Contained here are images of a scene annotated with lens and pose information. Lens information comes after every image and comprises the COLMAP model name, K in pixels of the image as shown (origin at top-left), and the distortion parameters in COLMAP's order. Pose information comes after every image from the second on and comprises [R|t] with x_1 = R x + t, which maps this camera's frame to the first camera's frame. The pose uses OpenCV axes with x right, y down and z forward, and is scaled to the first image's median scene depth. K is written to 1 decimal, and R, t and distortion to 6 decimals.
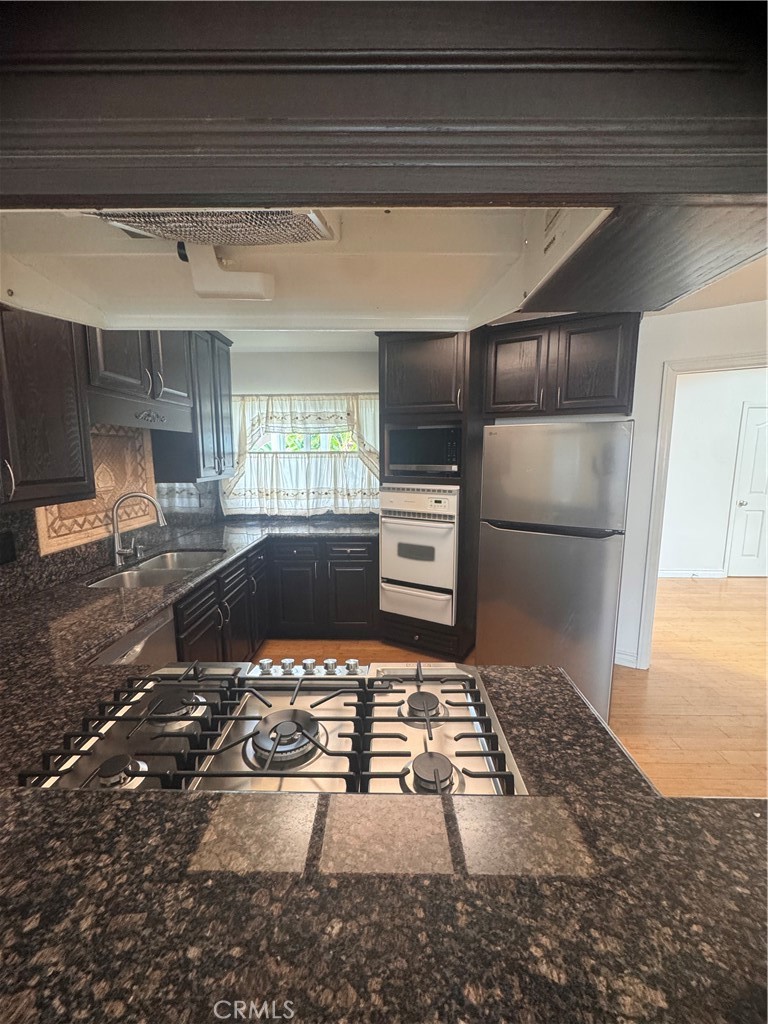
lens RADIAL K [[406.8, 0, 382.9], [0, 406.8, 511.8], [0, 0, 1]] dist [-0.003794, 0.000067]
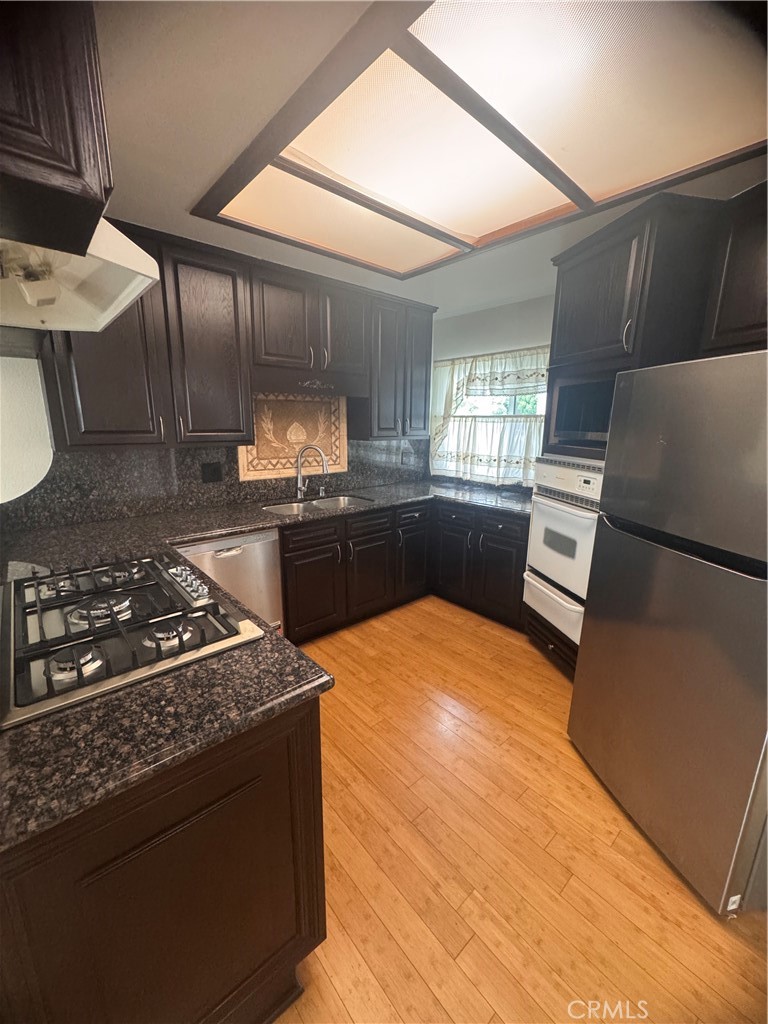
lens RADIAL K [[406.8, 0, 384.3], [0, 406.8, 509.5], [0, 0, 1]] dist [-0.003794, 0.000067]
pose [[0.674634, 0.165327, -0.719400, 0.429745], [-0.114206, 0.986238, 0.119551, -0.021123], [0.729264, 0.001506, 0.684231, 0.222690]]
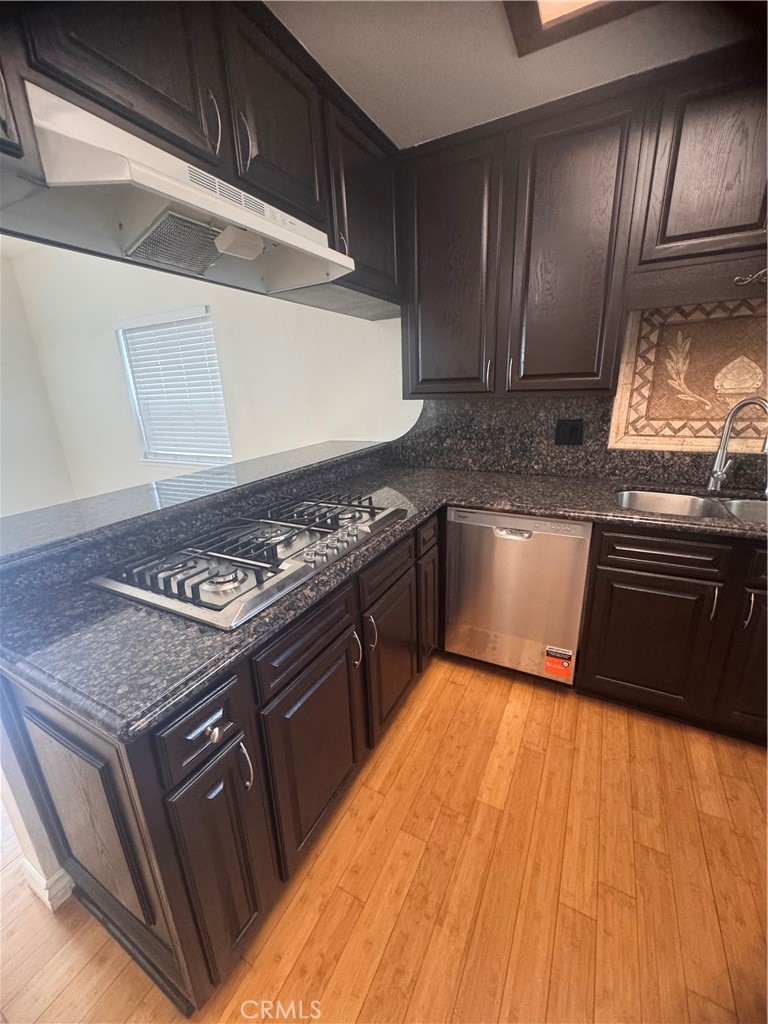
lens RADIAL K [[406.8, 0, 384.3], [0, 406.8, 512.4], [0, 0, 1]] dist [-0.003794, 0.000067]
pose [[-0.444098, 0.279790, -0.851172, 0.274370], [-0.093635, 0.930297, 0.354653, -0.041984], [0.891072, 0.237201, -0.386945, 0.603797]]
